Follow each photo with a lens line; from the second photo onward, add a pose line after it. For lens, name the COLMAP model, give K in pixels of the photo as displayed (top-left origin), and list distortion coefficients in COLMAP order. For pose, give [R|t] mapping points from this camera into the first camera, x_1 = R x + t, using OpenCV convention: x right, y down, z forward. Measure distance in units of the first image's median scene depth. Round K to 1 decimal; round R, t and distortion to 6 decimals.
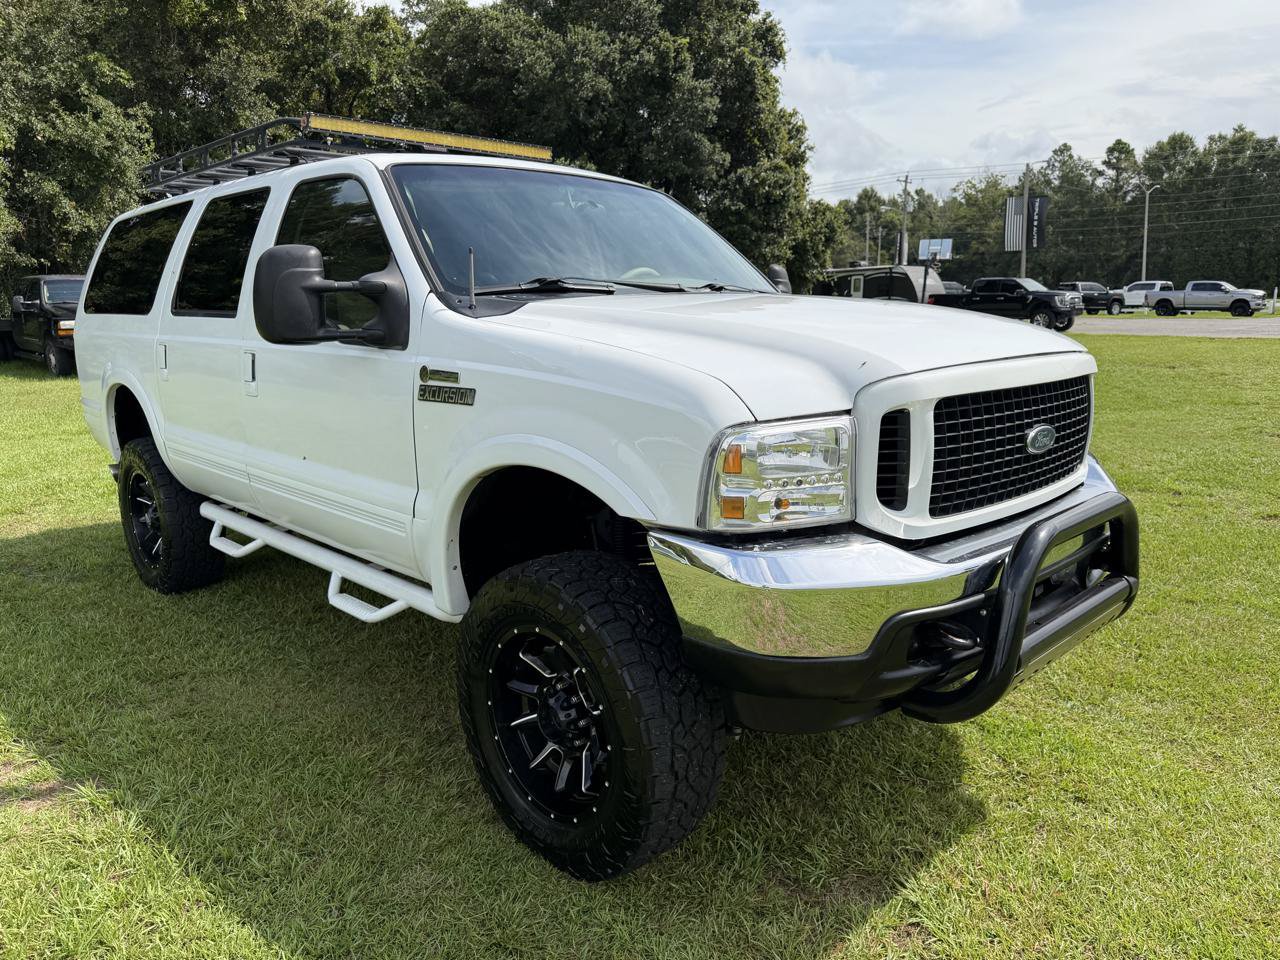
lens RADIAL K [[932.2, 0, 628.7], [0, 932.2, 477.8], [0, 0, 1]] dist [0.056064, -0.053381]
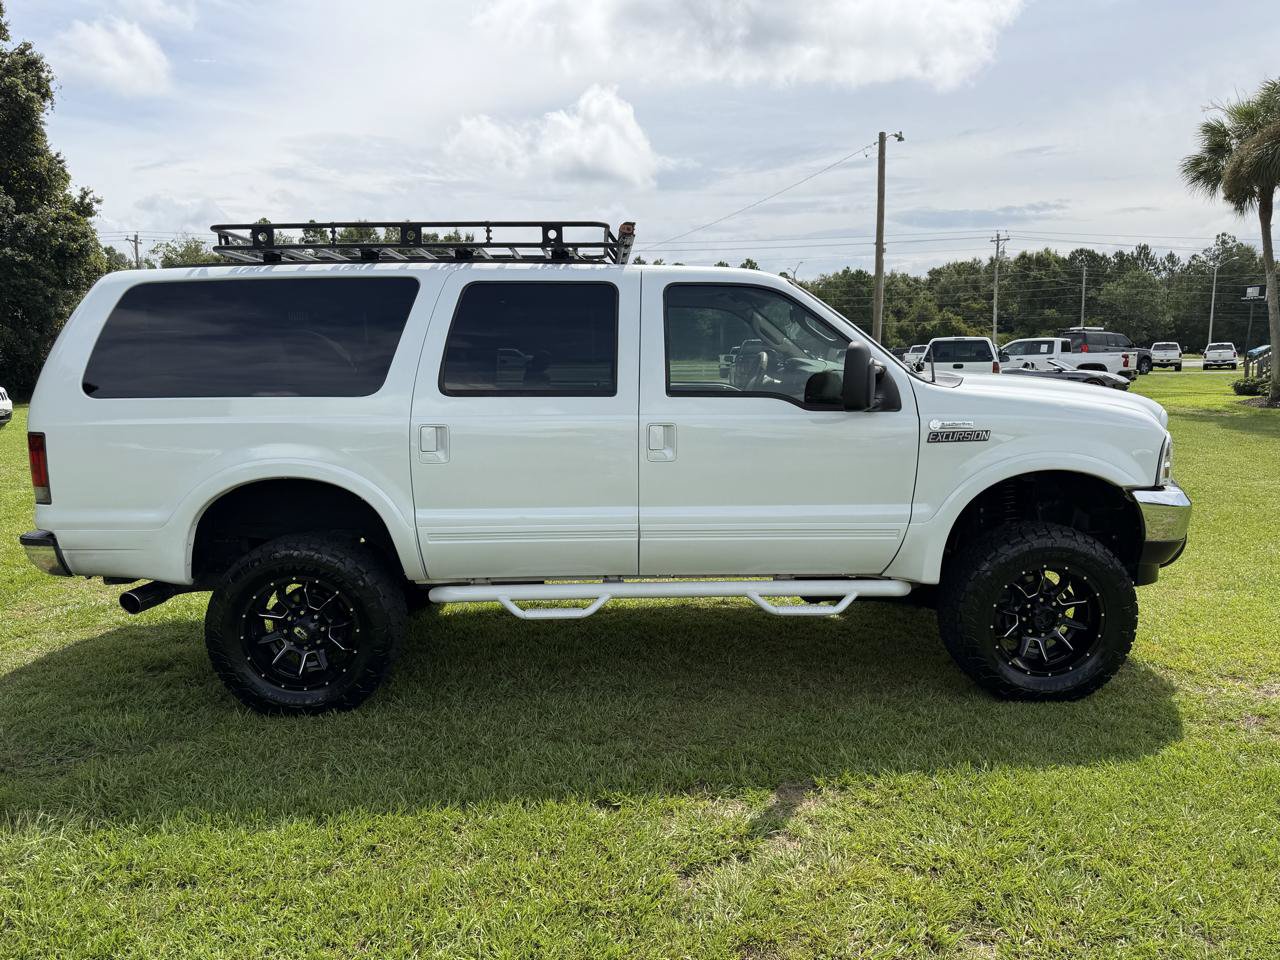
lens RADIAL K [[932.2, 0, 635.8], [0, 932.2, 480.9], [0, 0, 1]] dist [0.056064, -0.053381]
pose [[0.670861, -0.097111, 0.735197, -0.158157], [0.143272, 0.989683, -0.000009, -0.008489], [-0.727611, 0.105339, 0.677854, 0.031716]]
